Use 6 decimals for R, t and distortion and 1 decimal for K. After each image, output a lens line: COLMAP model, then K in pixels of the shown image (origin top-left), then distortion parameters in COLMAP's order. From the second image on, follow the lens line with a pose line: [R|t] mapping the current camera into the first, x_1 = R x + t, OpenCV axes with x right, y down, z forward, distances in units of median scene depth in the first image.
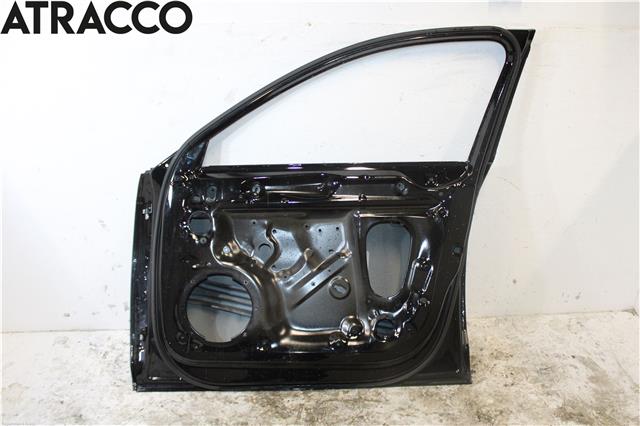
lens RADIAL K [[595.8, 0, 319.5], [0, 595.8, 213.0], [0, 0, 1]] dist [-0.035185, 0.000000]
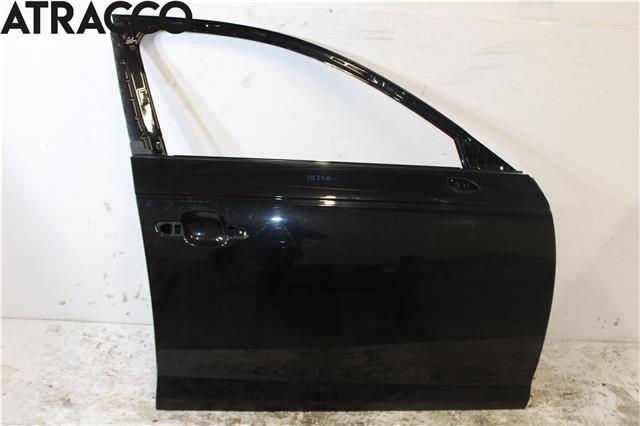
lens RADIAL K [[733.7, 0, 318.7], [0, 733.7, 213.2], [0, 0, 1]] dist [-0.018907, 0.000000]
pose [[0.996069, 0.058886, -0.066170, 0.058632], [-0.063171, 0.995906, -0.064656, 0.088995], [0.062092, 0.068582, 0.995711, -0.173421]]
